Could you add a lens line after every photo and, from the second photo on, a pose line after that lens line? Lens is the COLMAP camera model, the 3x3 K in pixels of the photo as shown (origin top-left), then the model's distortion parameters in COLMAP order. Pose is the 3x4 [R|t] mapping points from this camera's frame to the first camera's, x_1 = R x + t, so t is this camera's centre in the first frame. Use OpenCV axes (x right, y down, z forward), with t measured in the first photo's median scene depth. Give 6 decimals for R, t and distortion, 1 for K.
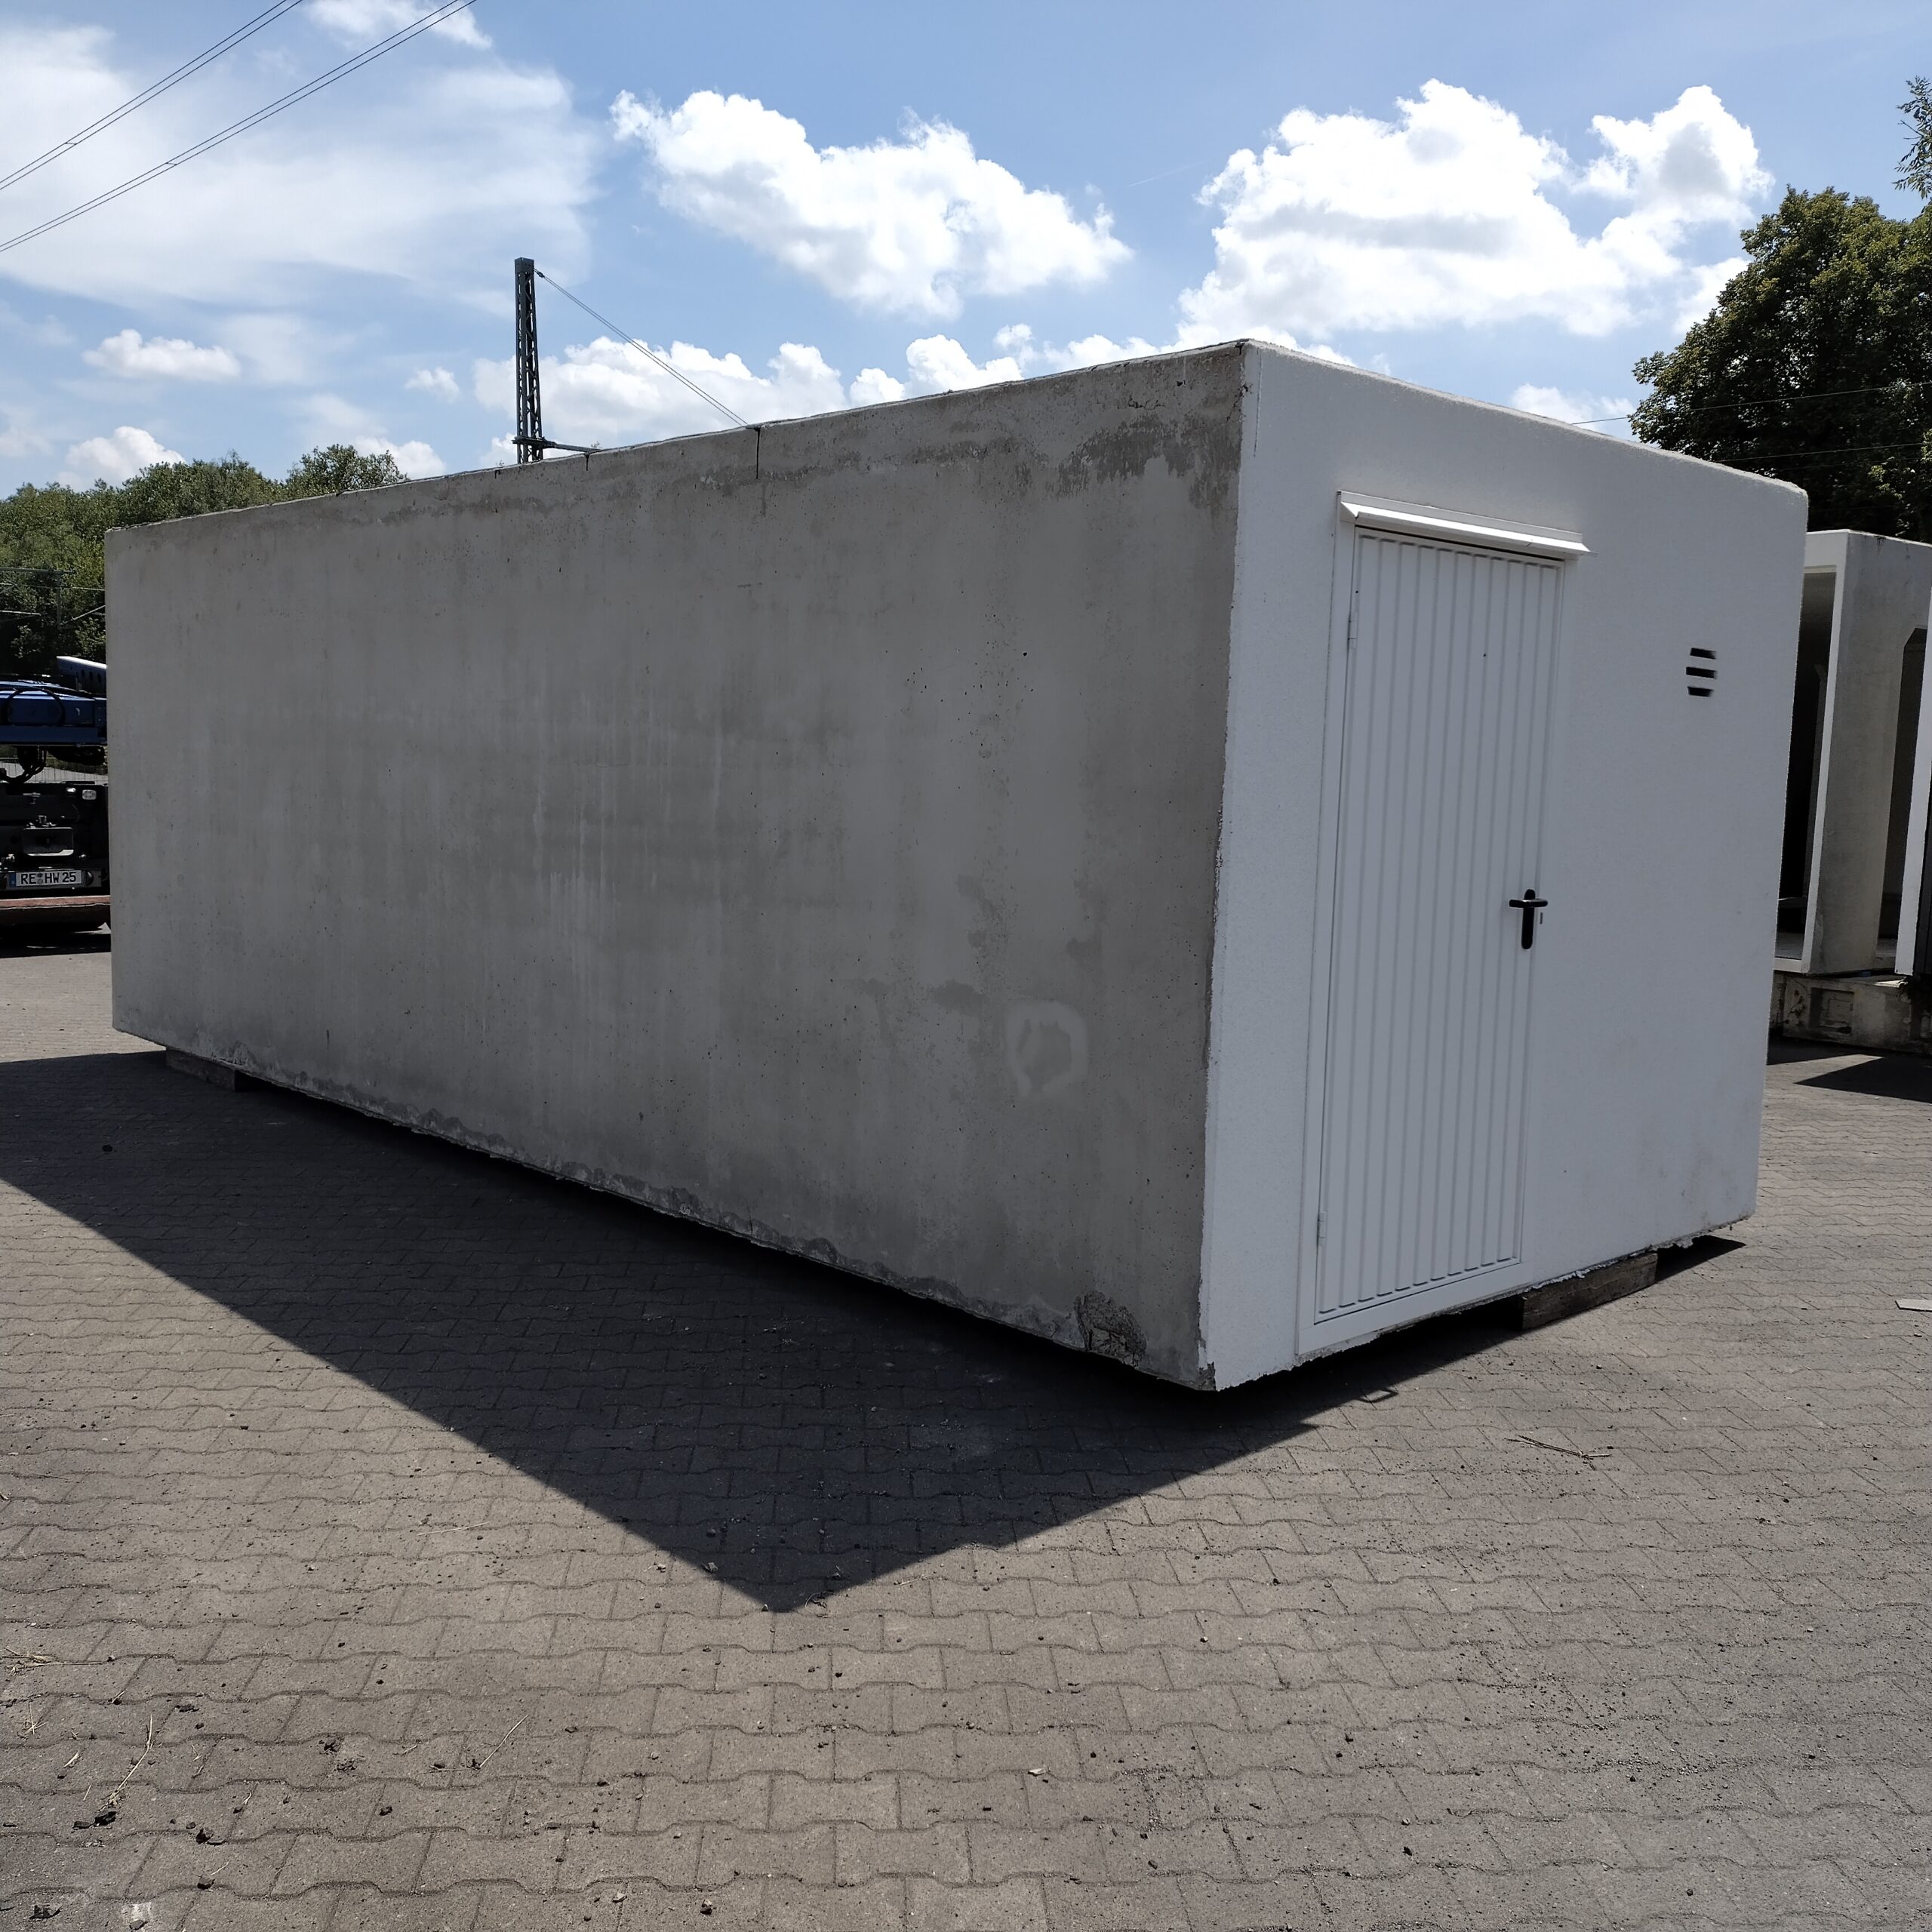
lens RADIAL K [[1896.6, 0, 966.0], [0, 1896.6, 966.0], [0, 0, 1]] dist [0.045154, -0.065755]
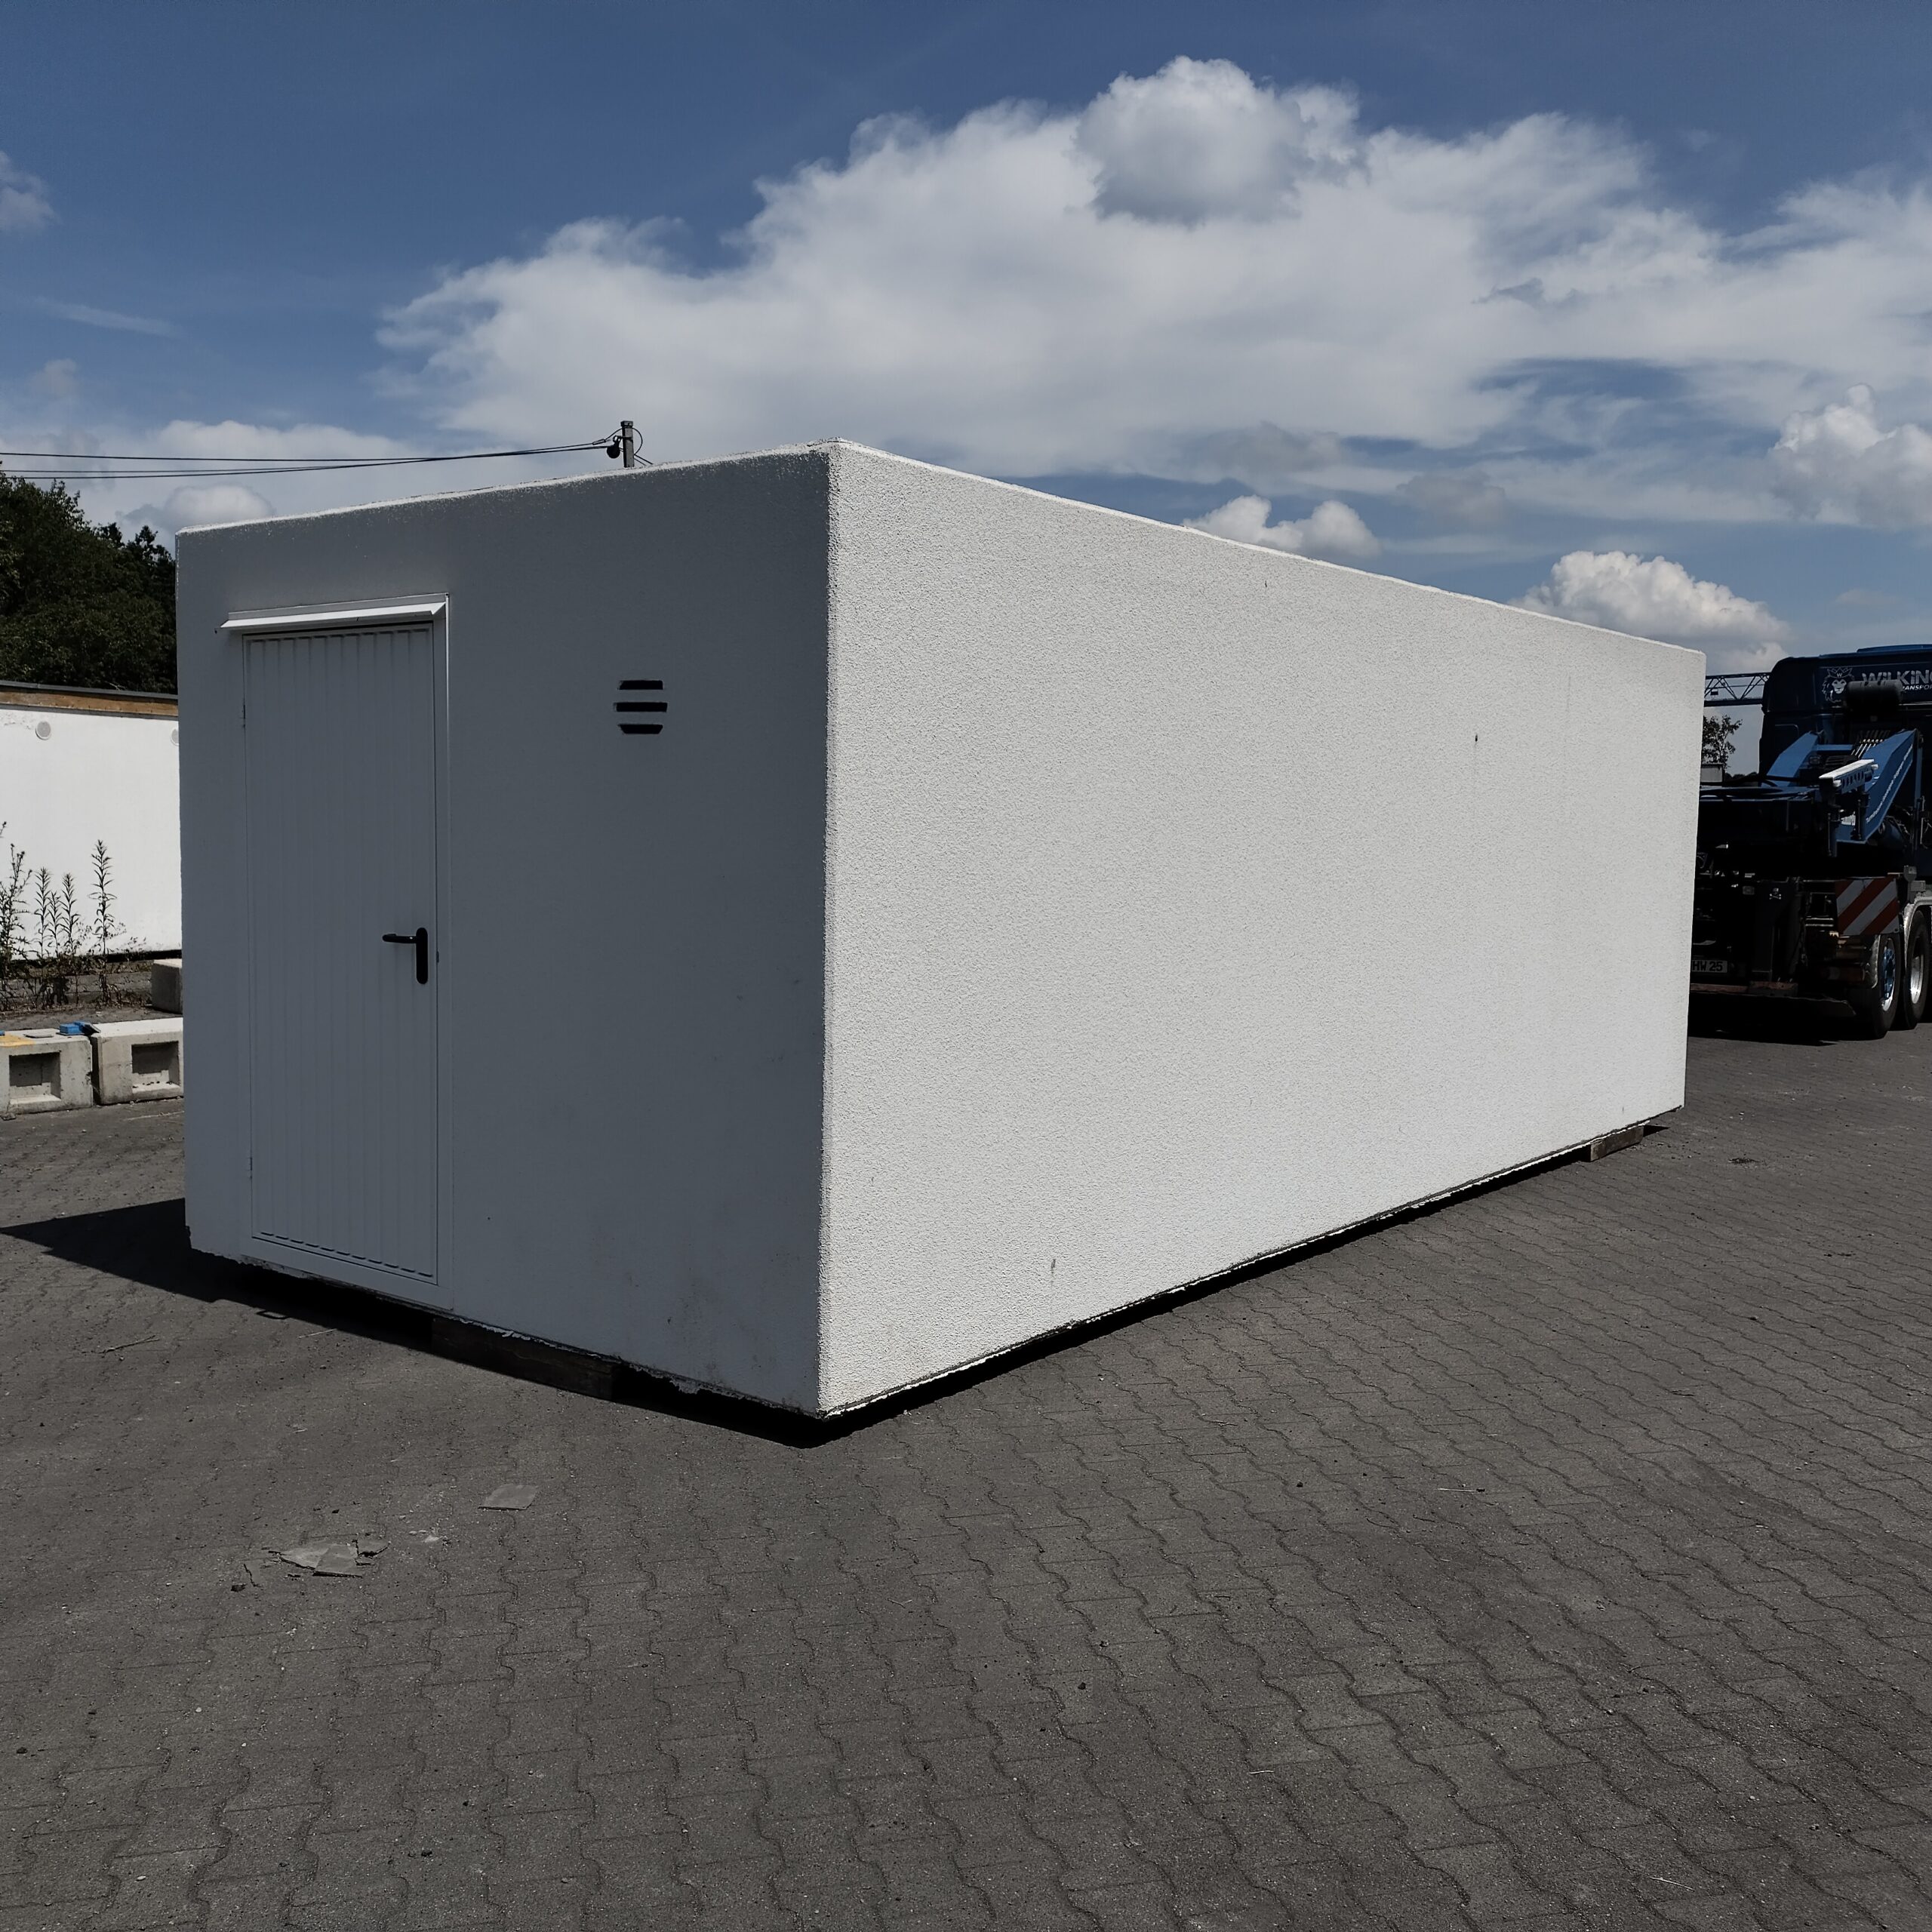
lens RADIAL K [[1896.6, 0, 966.0], [0, 1896.6, 966.0], [0, 0, 1]] dist [0.045154, -0.065755]
pose [[0.162678, 0.056082, -0.985084, 1.466703], [-0.120953, 0.991987, 0.036500, -0.099878], [0.979238, 0.113211, 0.168157, 1.171130]]
